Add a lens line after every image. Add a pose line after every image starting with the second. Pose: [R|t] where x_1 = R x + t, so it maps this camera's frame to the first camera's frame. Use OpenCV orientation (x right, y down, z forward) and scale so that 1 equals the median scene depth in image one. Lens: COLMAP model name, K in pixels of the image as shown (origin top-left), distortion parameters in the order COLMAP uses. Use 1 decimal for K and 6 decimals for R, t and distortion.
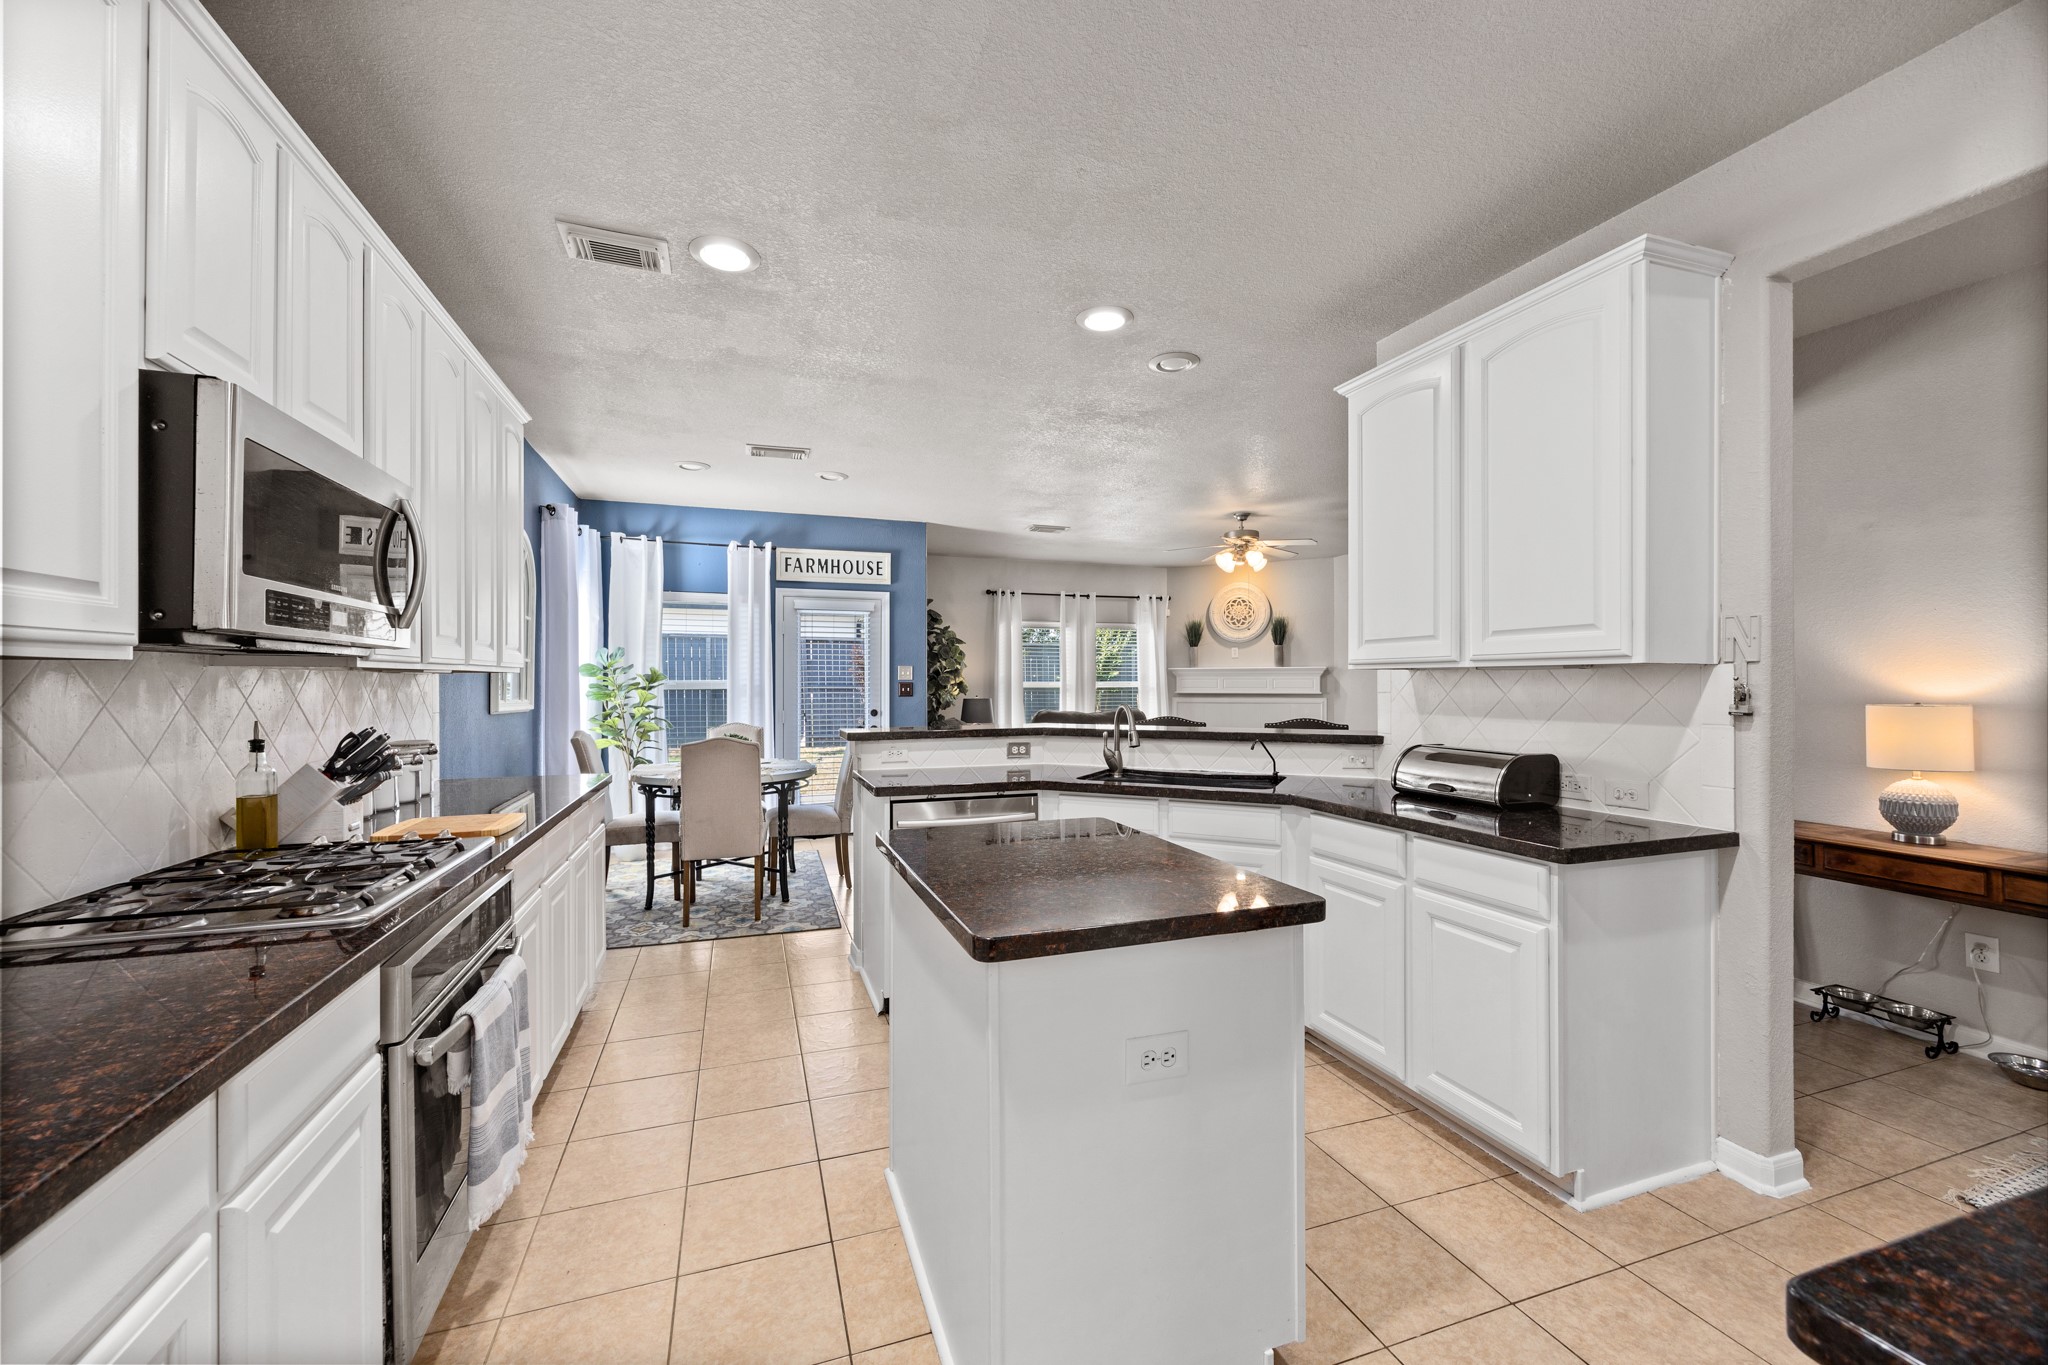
lens RADIAL K [[805.9, 0, 1020.0], [0, 805.9, 684.9], [0, 0, 1]] dist [0.001467, -0.000469]
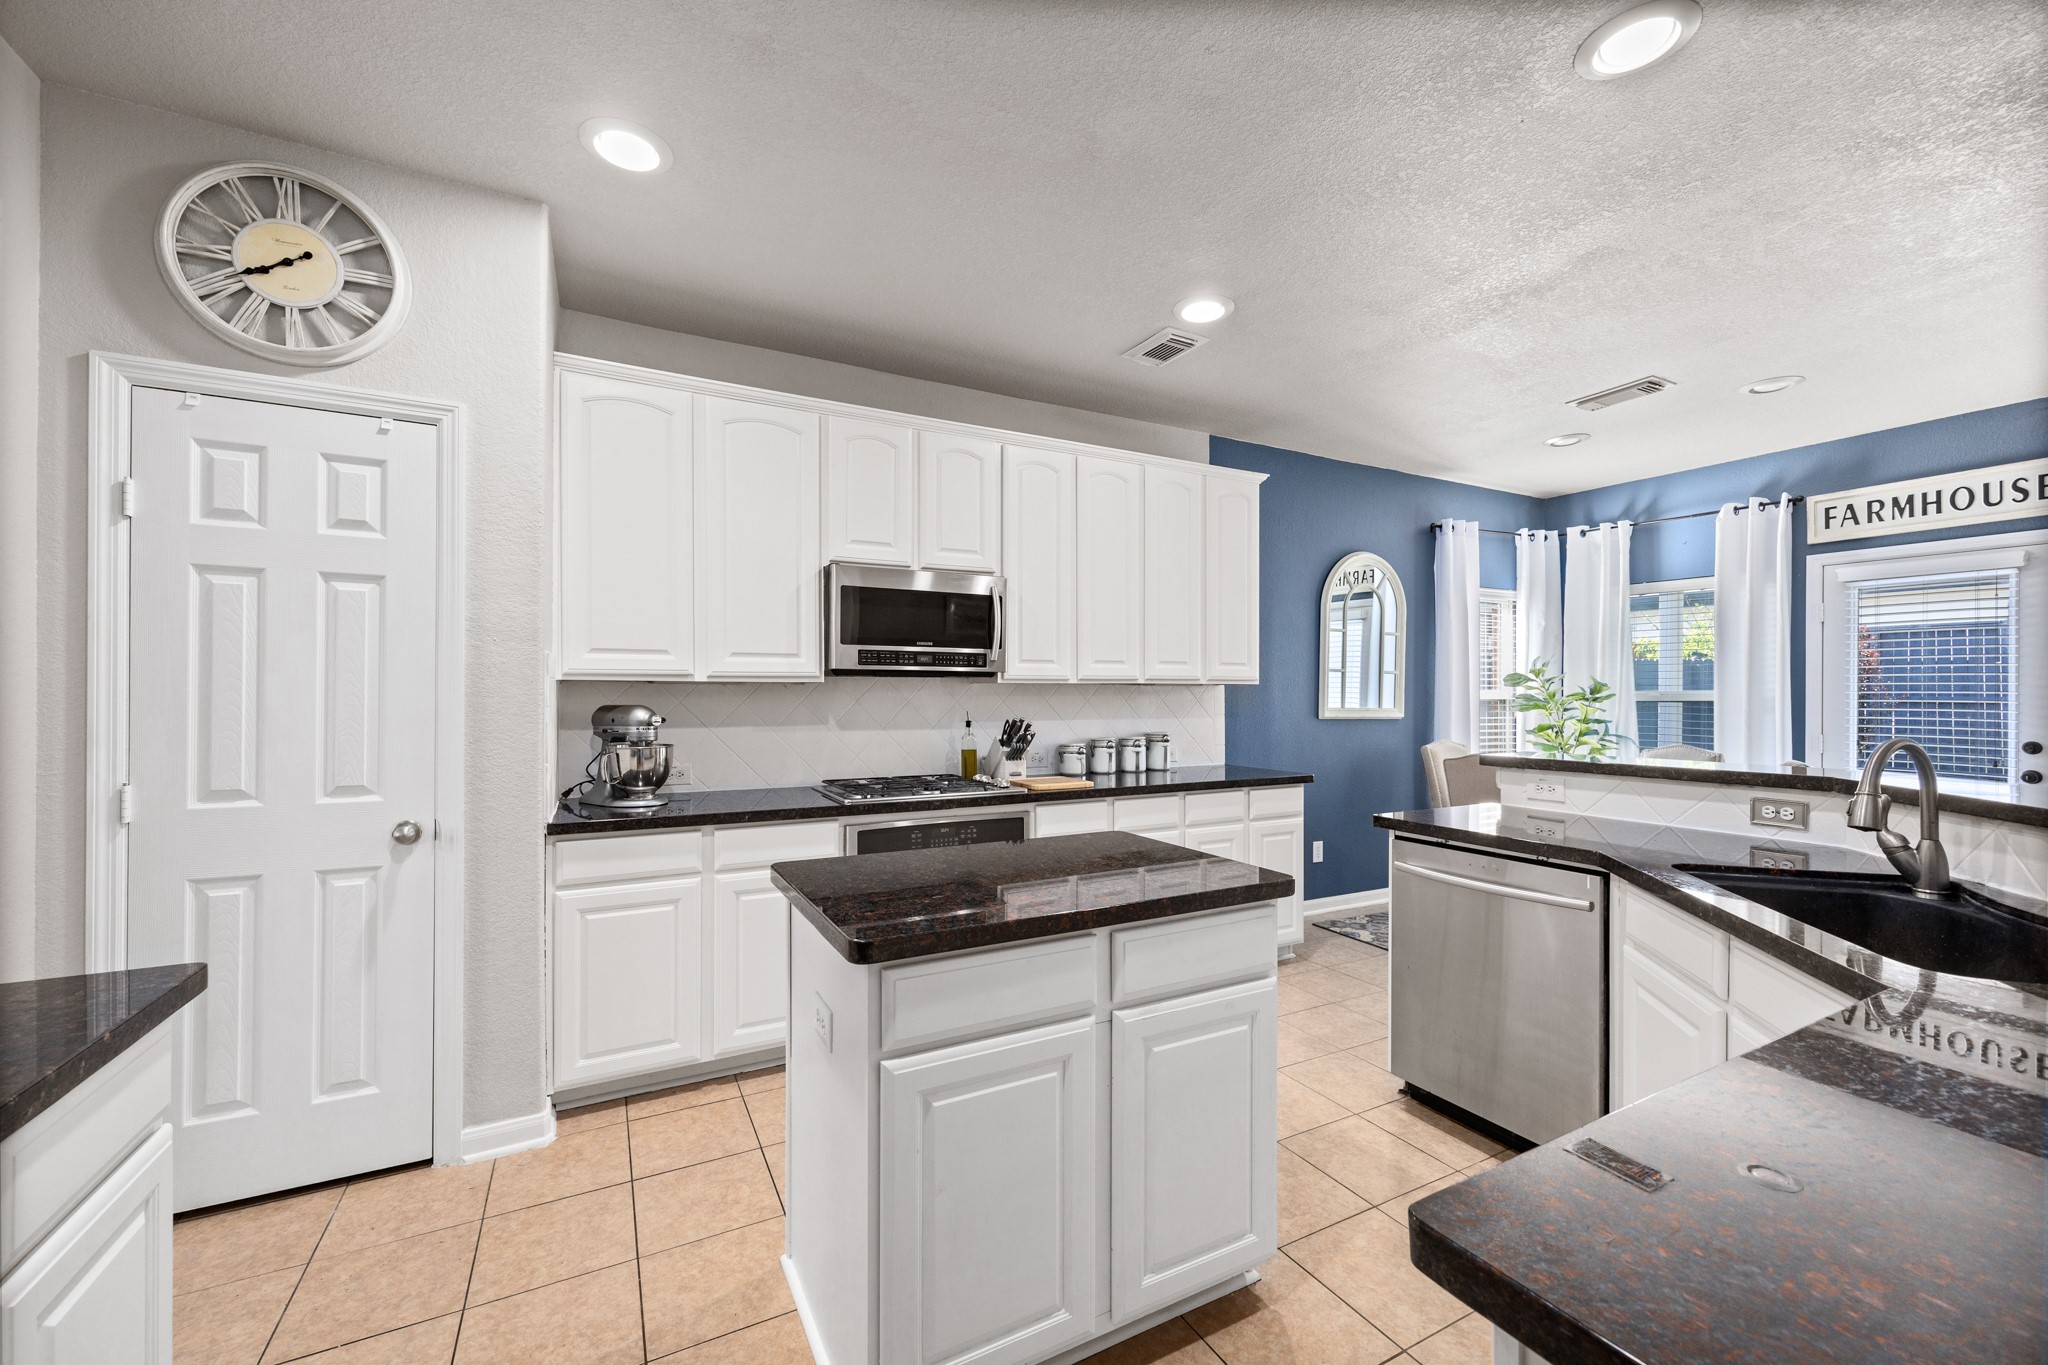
lens RADIAL K [[805.9, 0, 1011.5], [0, 805.9, 688.7], [0, 0, 1]] dist [0.001467, -0.000469]
pose [[0.145889, -0.005099, -0.989288, 0.266370], [-0.005077, 0.999970, -0.005902, 0.000426], [0.989288, 0.005884, 0.145858, 0.220368]]
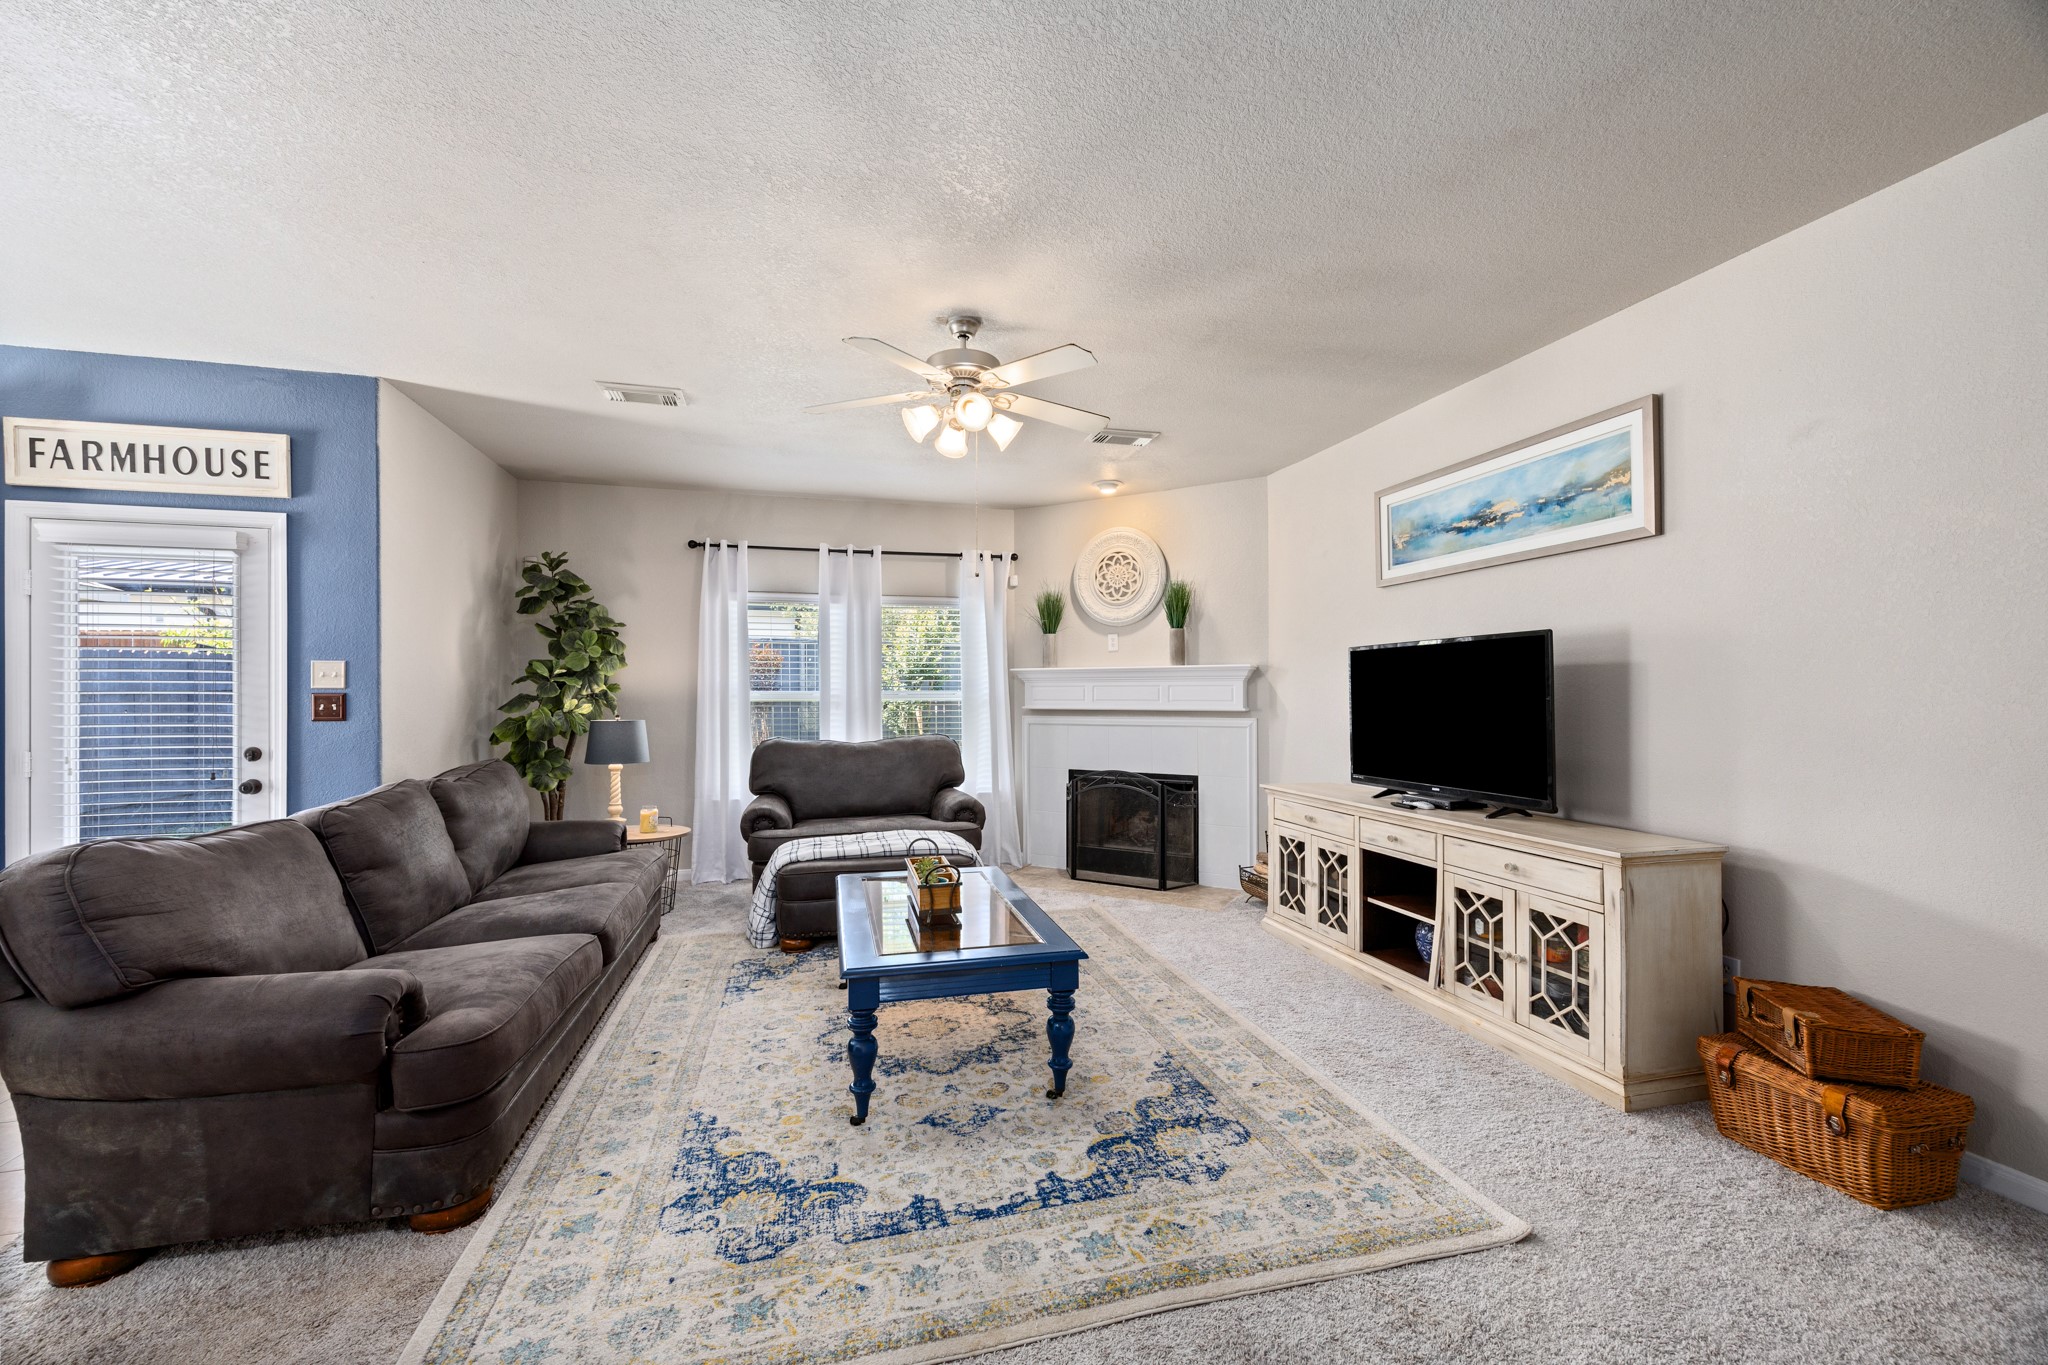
lens RADIAL K [[805.9, 0, 1021.0], [0, 805.9, 690.1], [0, 0, 1]] dist [0.001467, -0.000469]
pose [[0.997826, -0.002817, -0.065846, 0.326058], [0.002465, 0.999982, -0.005433, -0.001555], [0.065860, 0.005259, 0.997815, 0.532891]]
